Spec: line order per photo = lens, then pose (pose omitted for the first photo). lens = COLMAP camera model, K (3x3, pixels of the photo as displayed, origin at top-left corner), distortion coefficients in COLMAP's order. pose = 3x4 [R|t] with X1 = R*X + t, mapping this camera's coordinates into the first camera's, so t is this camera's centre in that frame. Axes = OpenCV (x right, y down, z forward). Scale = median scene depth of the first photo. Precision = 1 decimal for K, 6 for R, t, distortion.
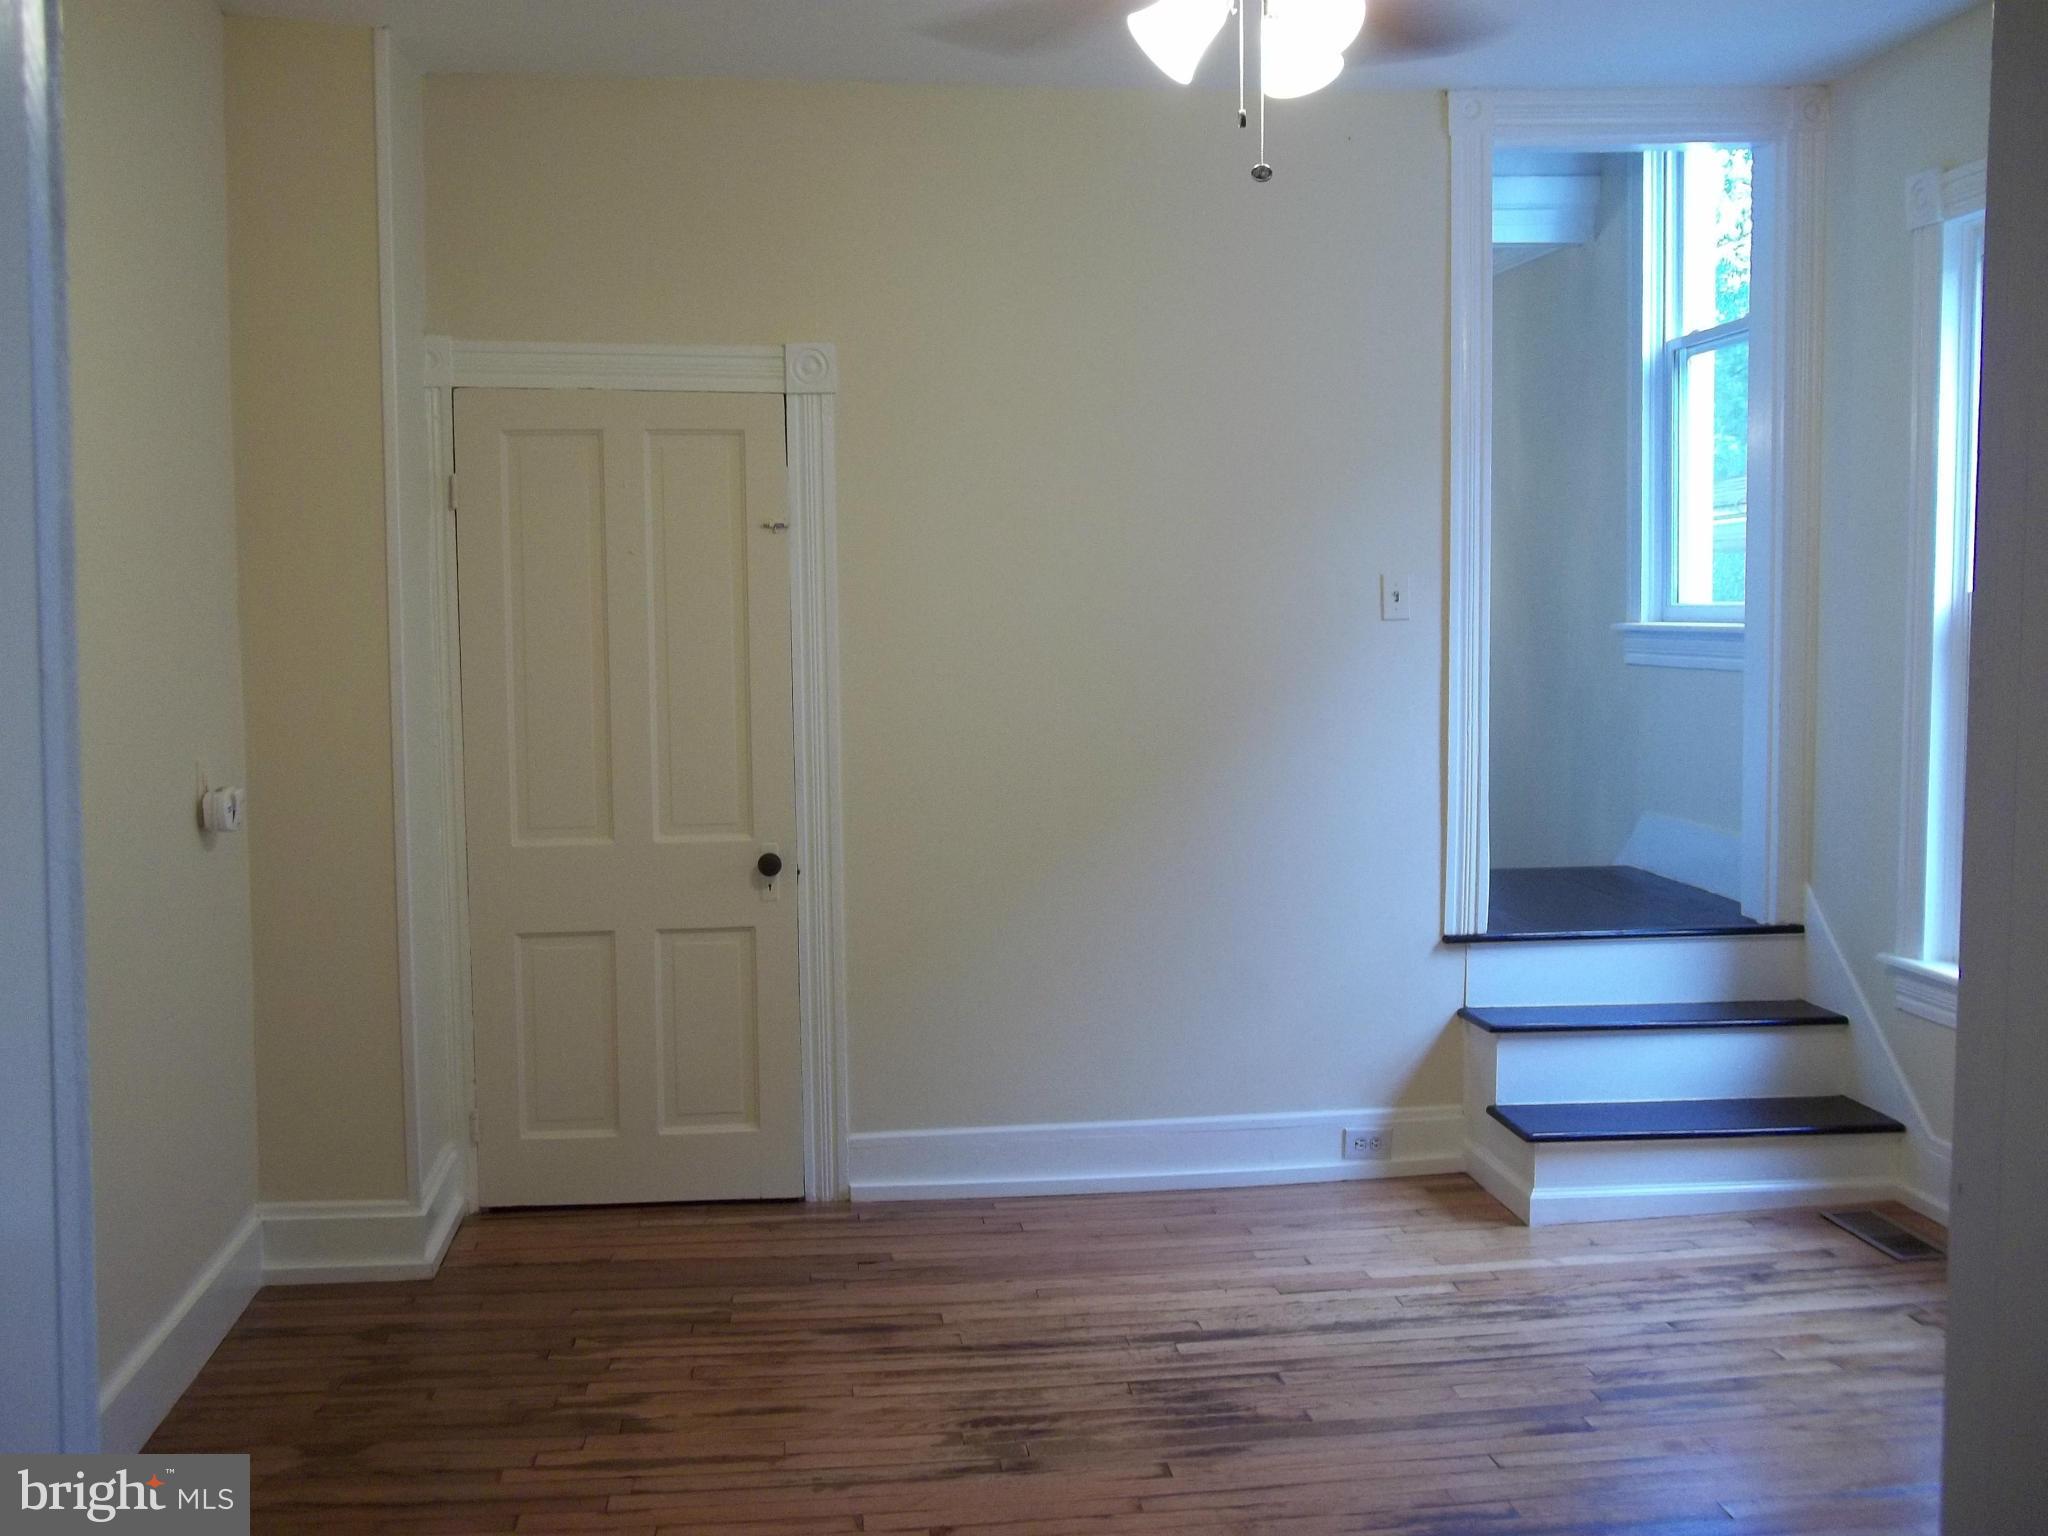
lens RADIAL K [[1967.7, 0, 1016.7], [0, 1967.7, 762.0], [0, 0, 1]] dist [-0.021538, 0.006727]
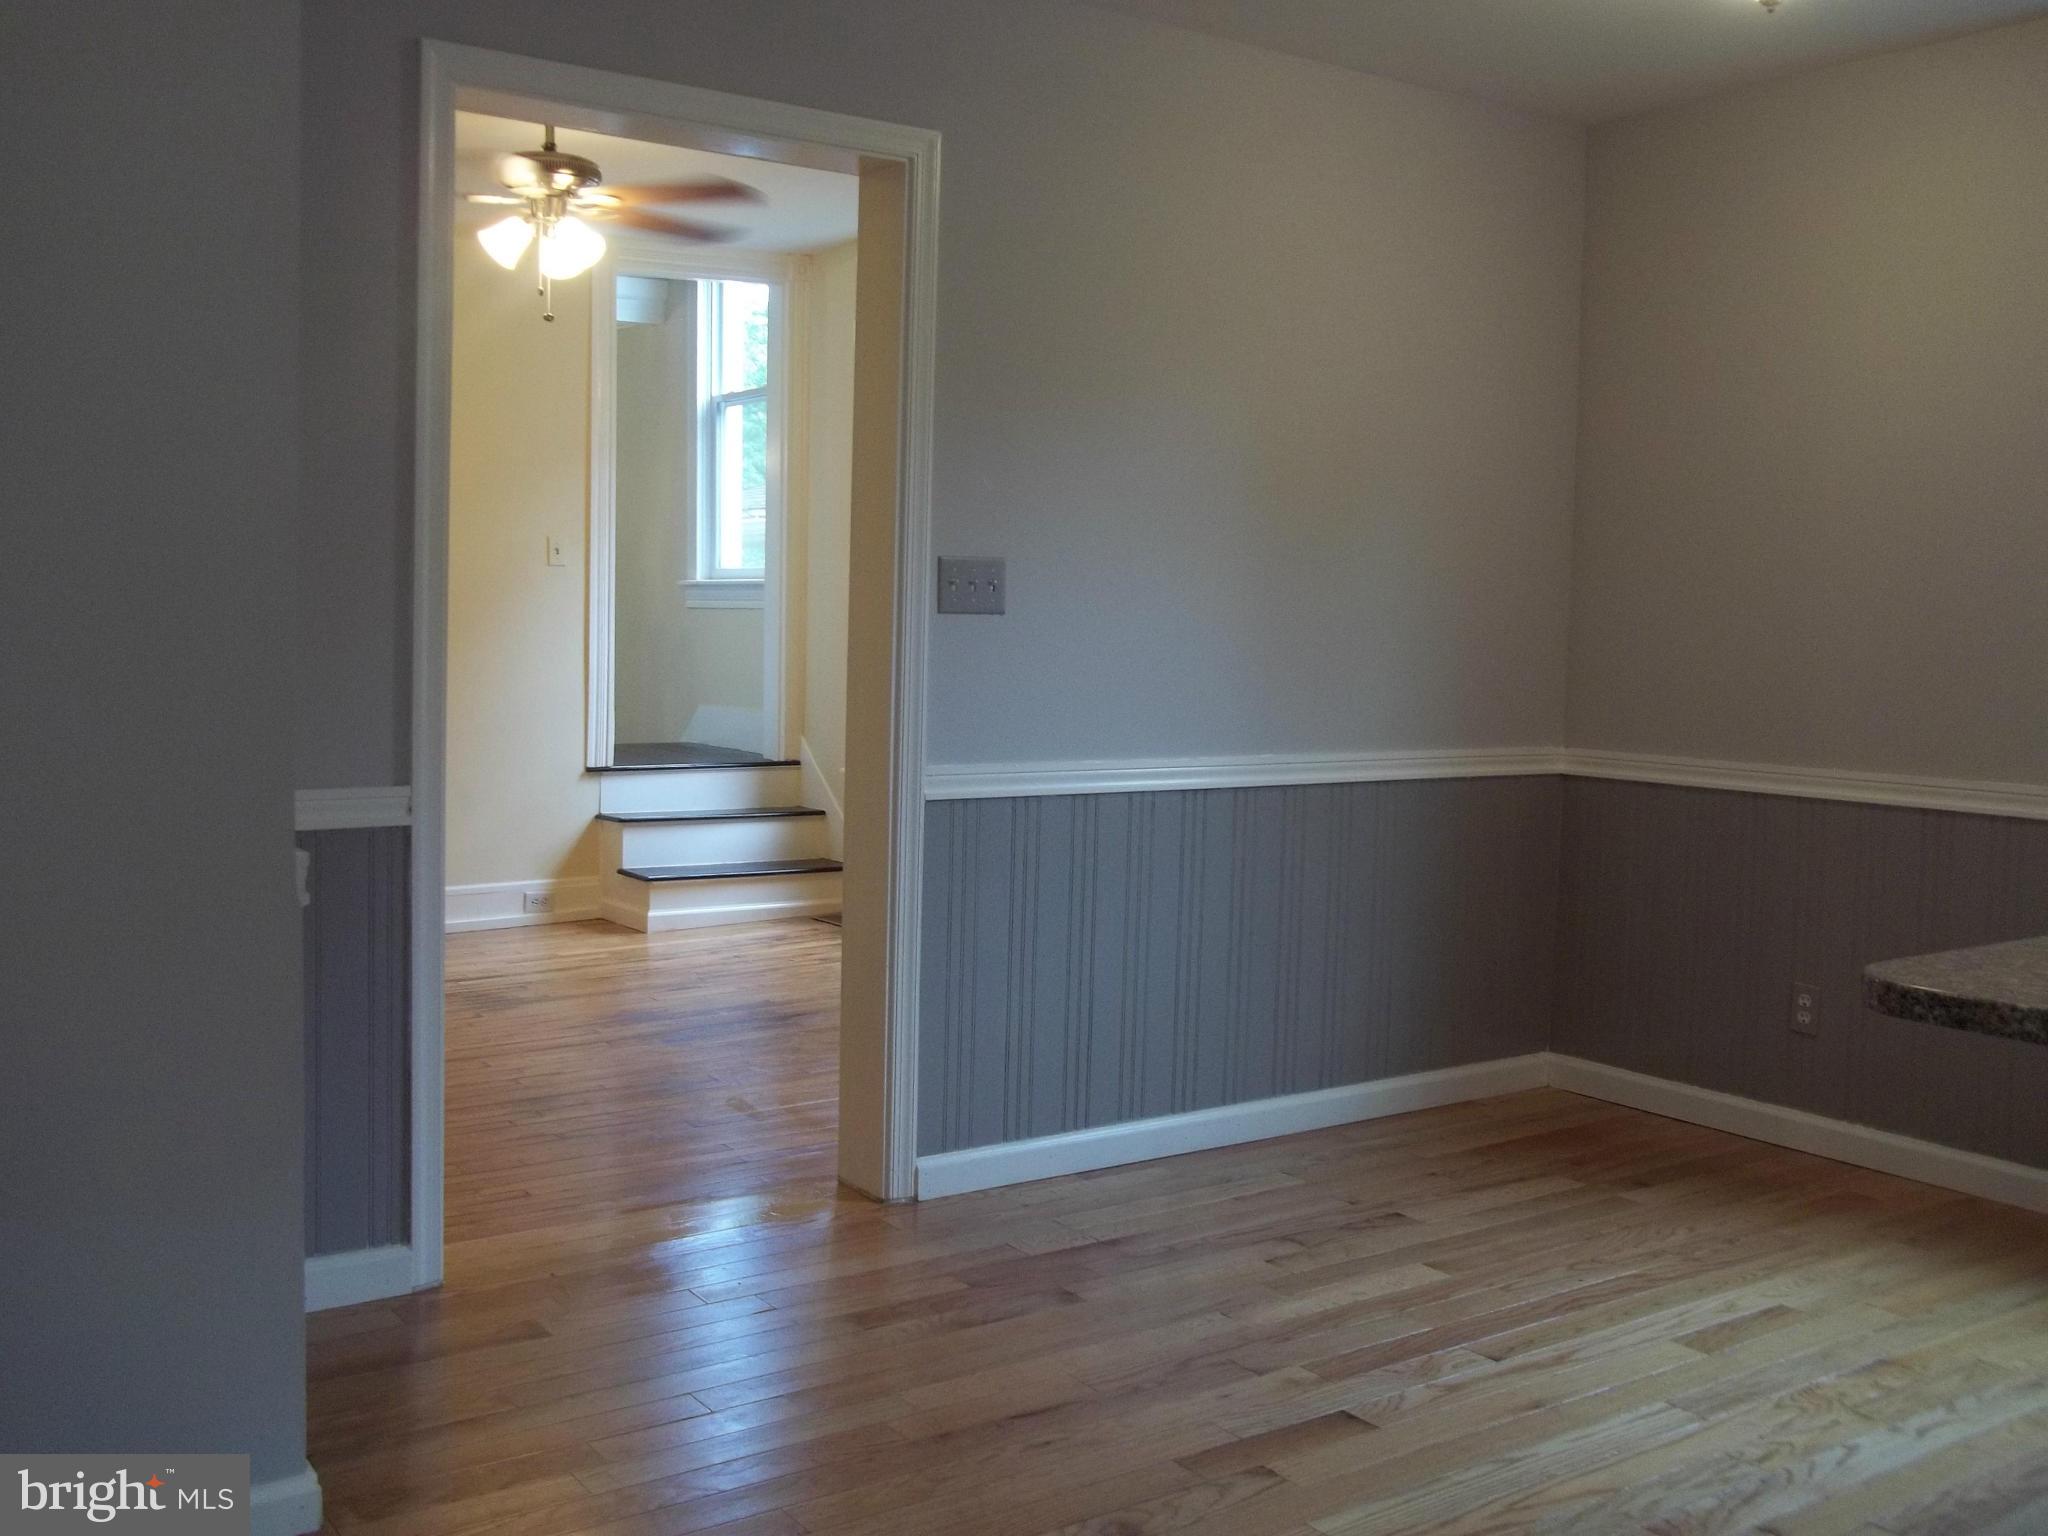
lens RADIAL K [[1967.7, 0, 1016.7], [0, 1967.7, 762.0], [0, 0, 1]] dist [-0.021538, 0.006727]
pose [[0.879468, -0.008979, 0.475874, -0.228821], [0.008919, 0.999957, 0.002384, 0.082784], [-0.475875, 0.002148, 0.879510, -0.549157]]
